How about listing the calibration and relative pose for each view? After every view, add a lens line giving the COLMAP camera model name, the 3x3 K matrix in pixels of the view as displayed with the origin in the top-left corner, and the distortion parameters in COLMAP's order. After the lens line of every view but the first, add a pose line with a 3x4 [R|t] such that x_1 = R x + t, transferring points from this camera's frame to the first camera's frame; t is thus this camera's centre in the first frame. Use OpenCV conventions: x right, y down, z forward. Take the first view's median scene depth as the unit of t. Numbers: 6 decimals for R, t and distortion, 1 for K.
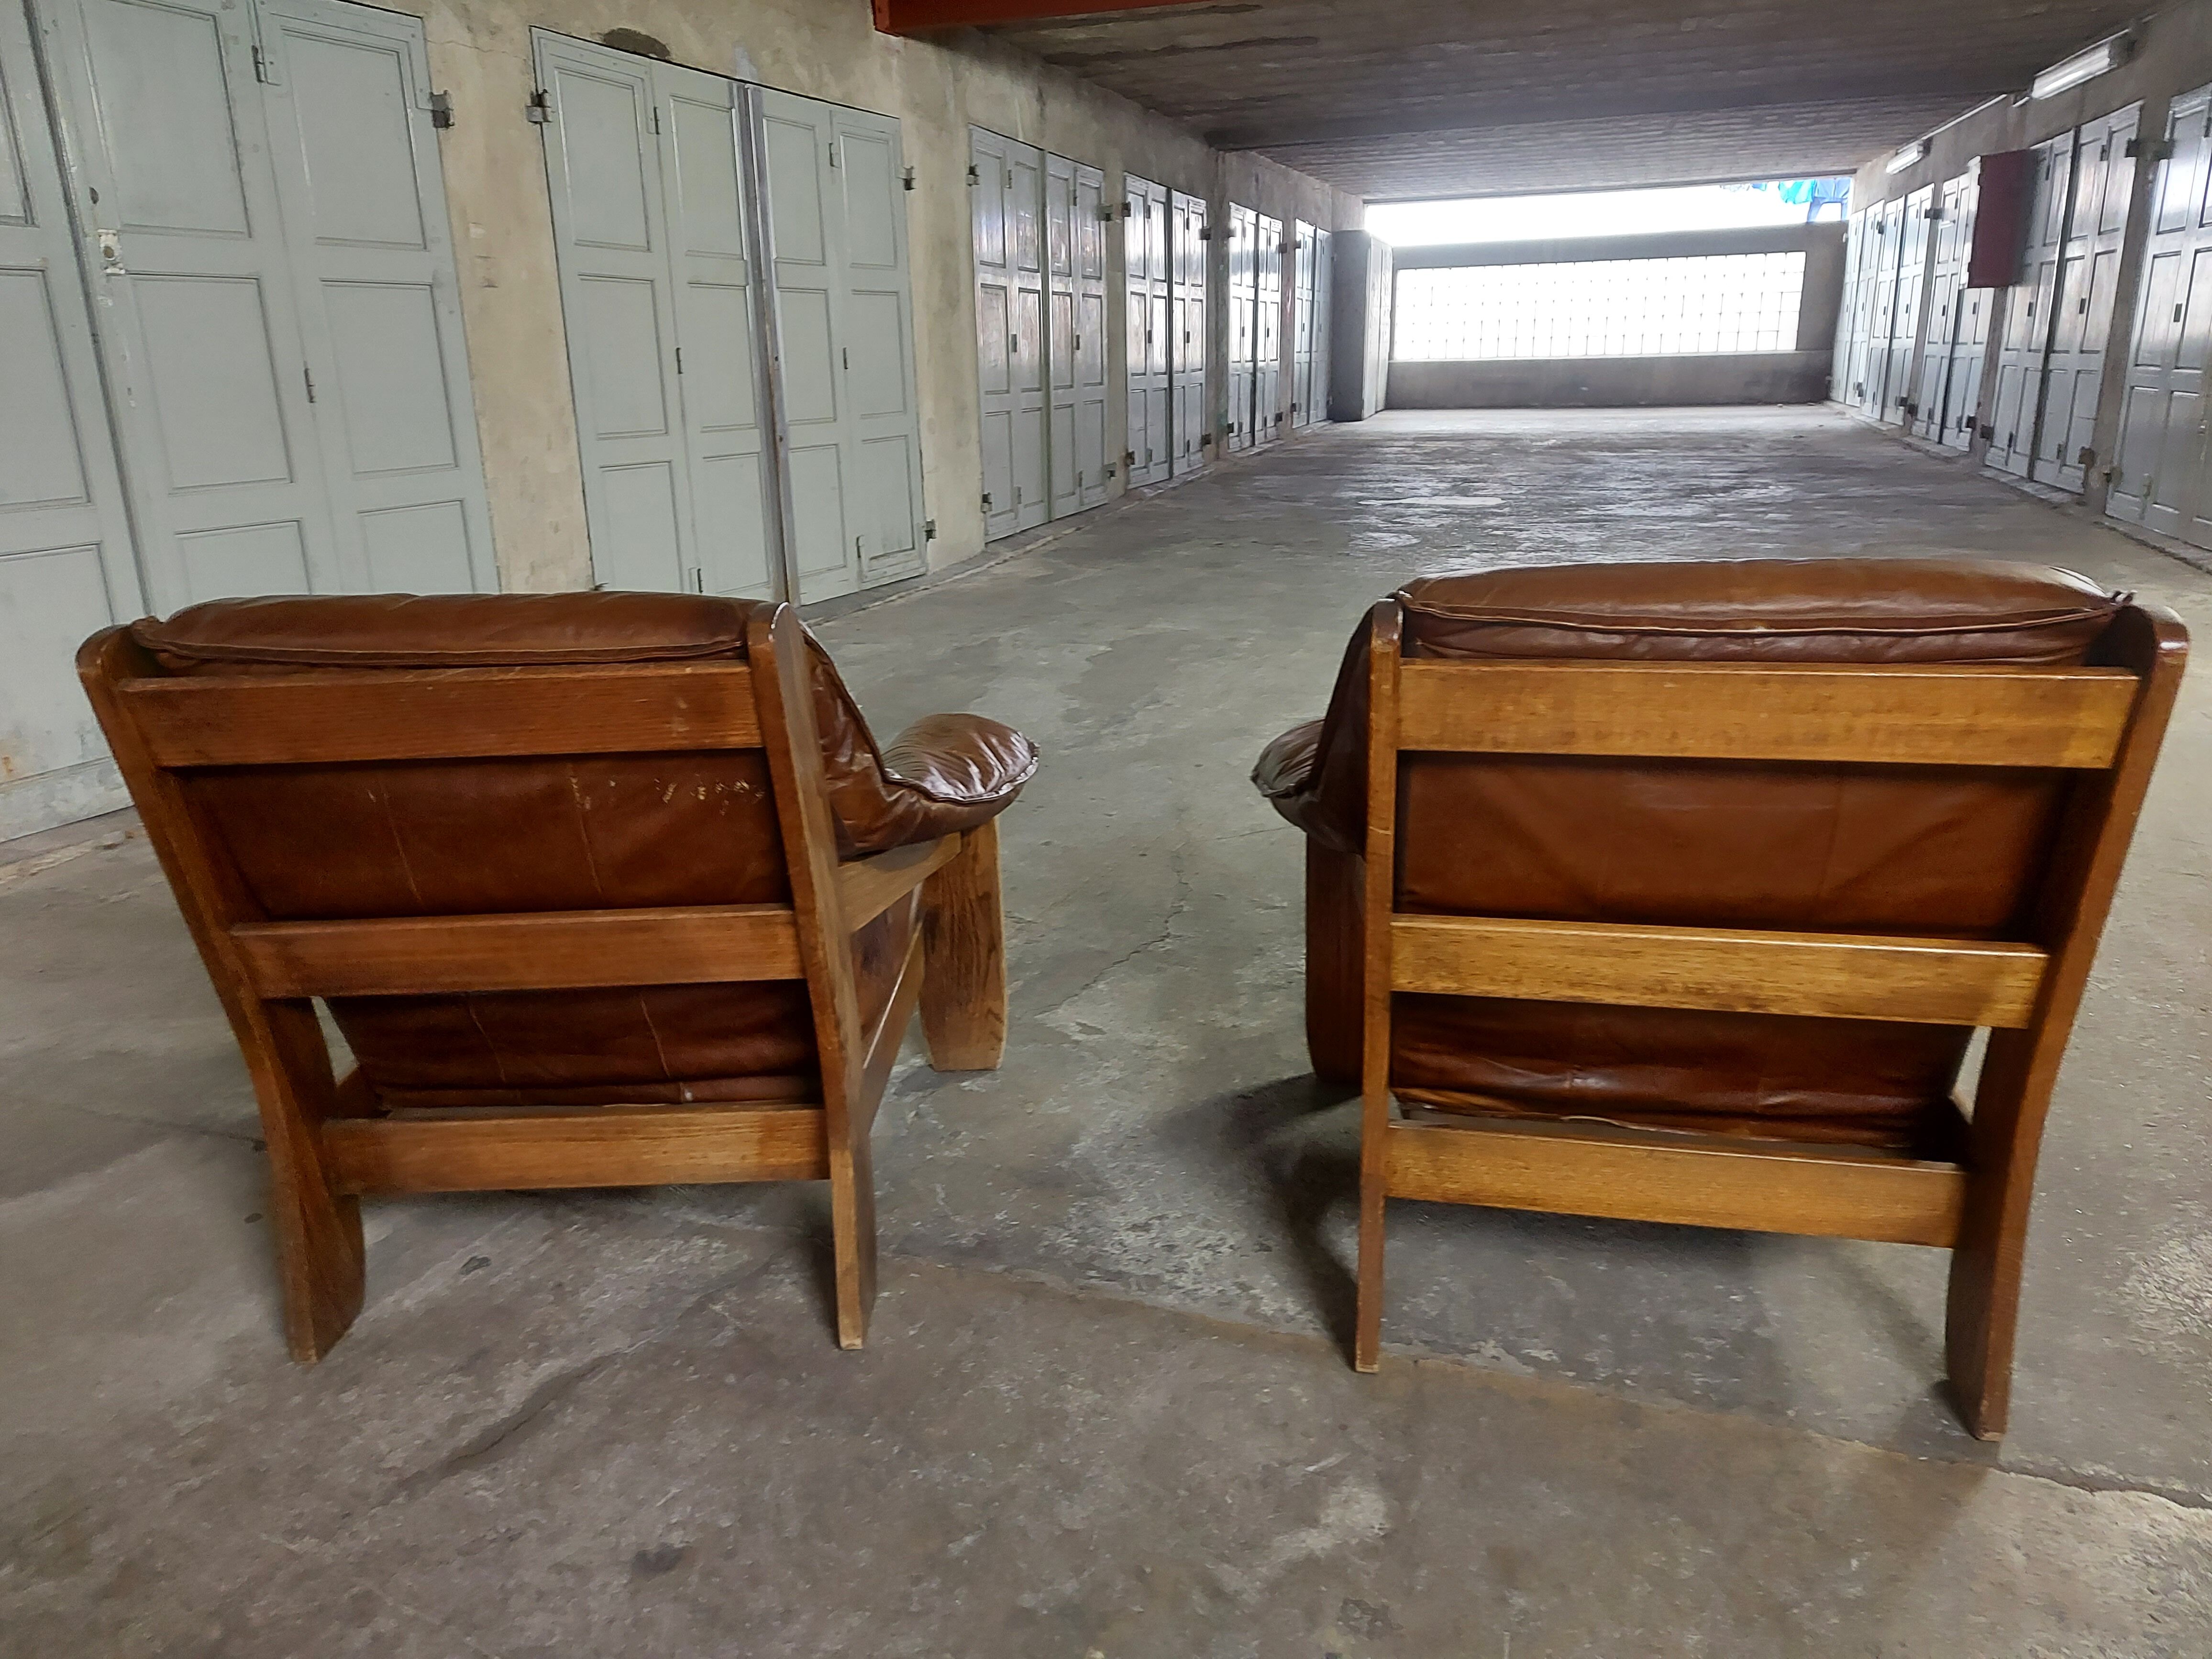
lens RADIAL K [[1589.9, 0, 1096.7], [0, 1589.9, 827.9], [0, 0, 1]] dist [0.096685, -0.104853]
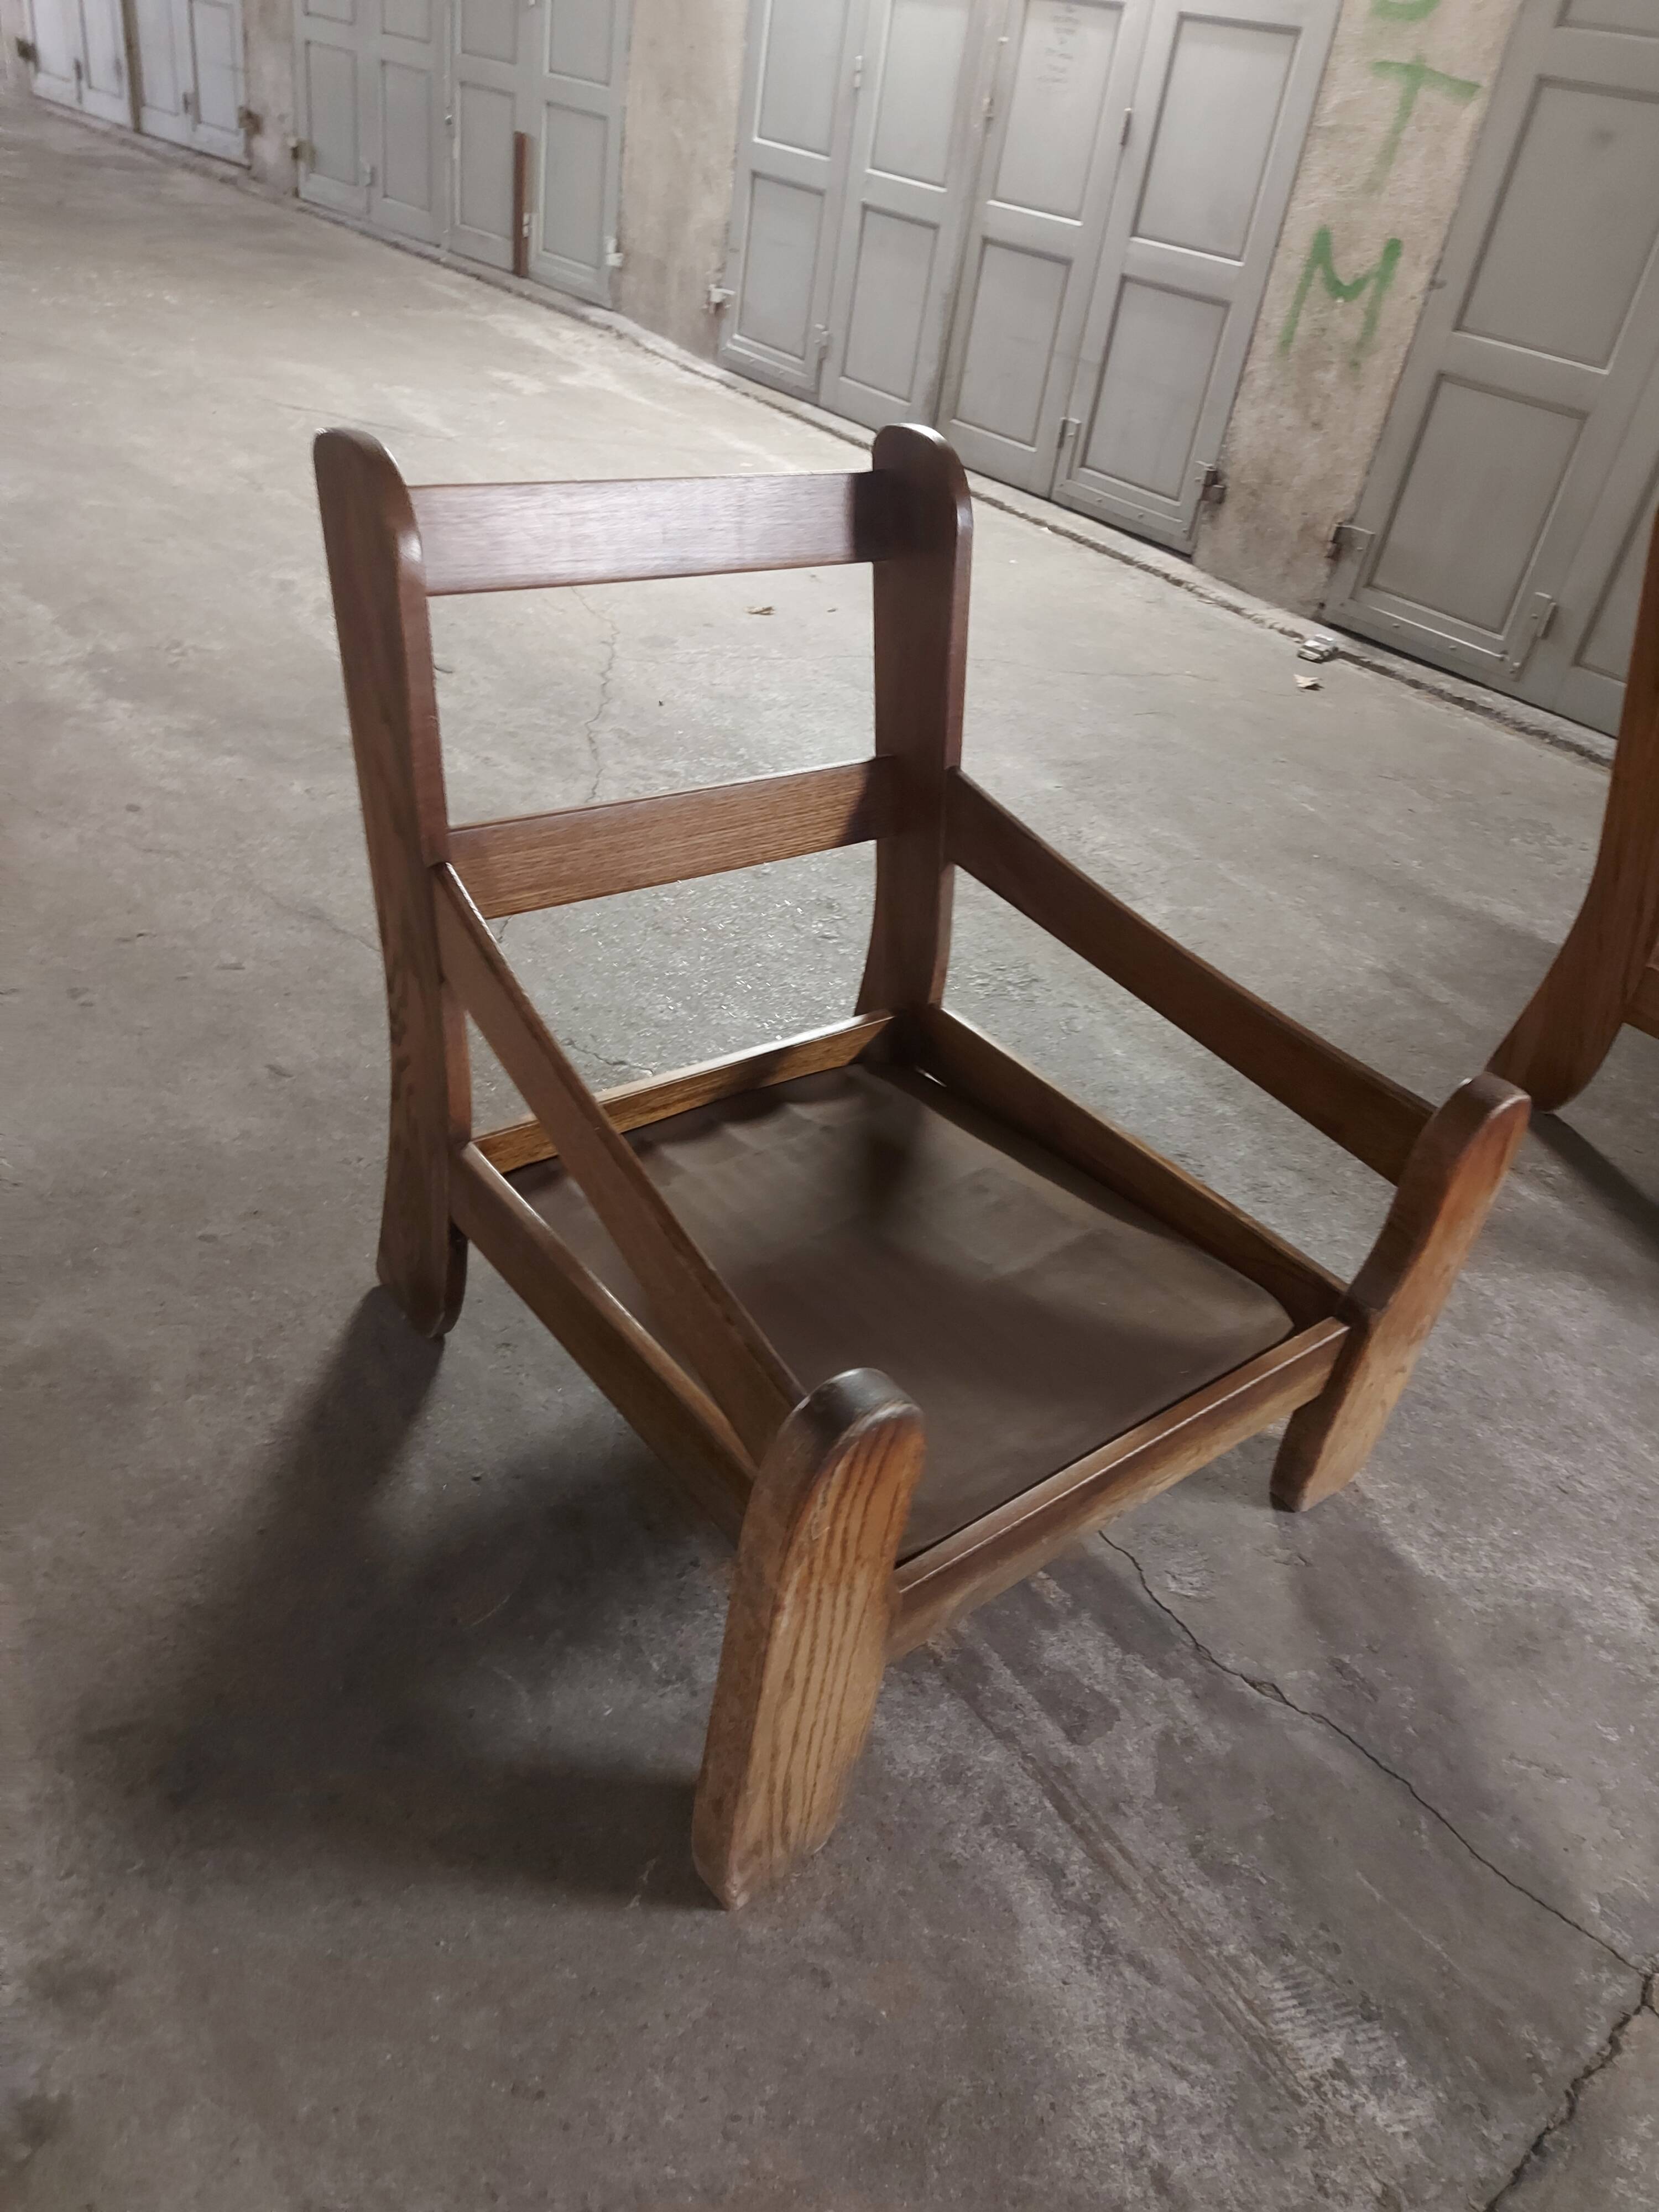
lens RADIAL K [[1584.4, 0, 823.8], [0, 1584.4, 1105.7], [0, 0, 1]] dist [0.078319, -0.073969]
pose [[0.467660, -0.414069, 0.780923, -0.219417], [0.097292, 0.902234, 0.420129, -0.111563], [-0.878538, -0.120500, 0.462224, 0.335628]]
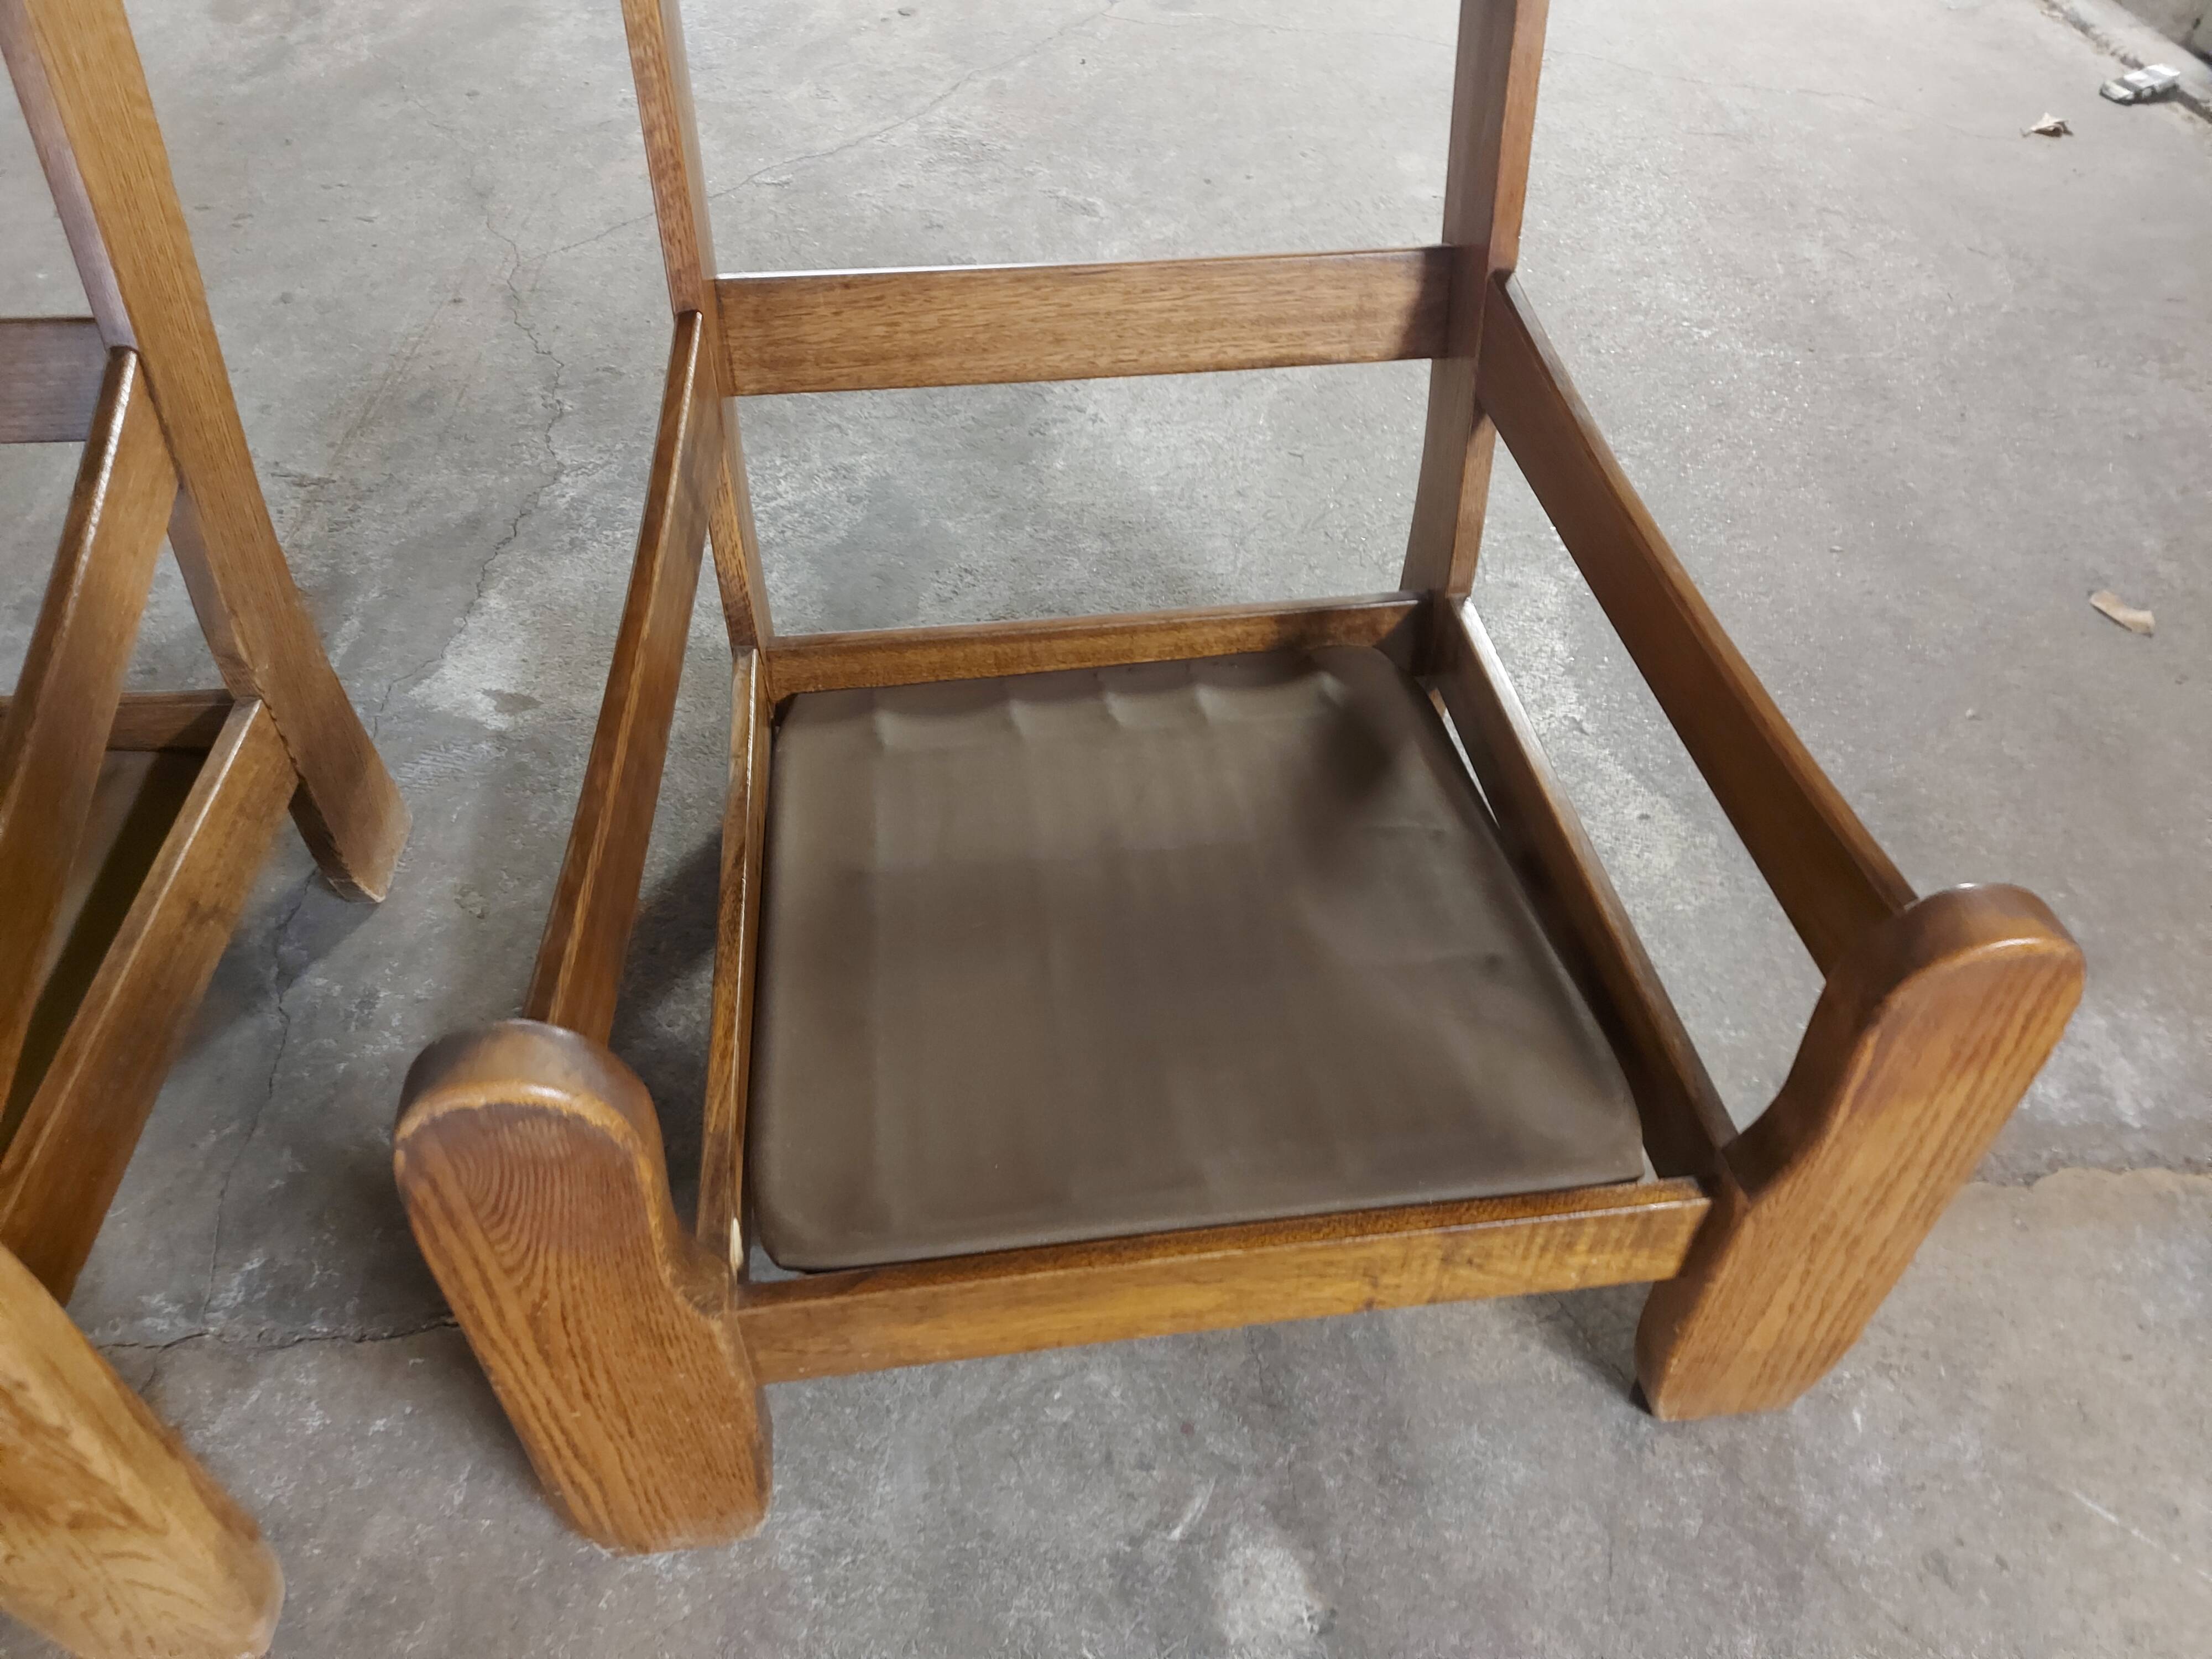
lens RADIAL K [[1584.4, 0, 1102.9], [0, 1584.4, 833.0], [0, 0, 1]] dist [0.078319, -0.073969]
pose [[0.897527, -0.284066, 0.337269, -0.009737], [0.094709, 0.871189, 0.481726, -0.047689], [-0.430668, -0.400420, 0.808820, 0.152028]]
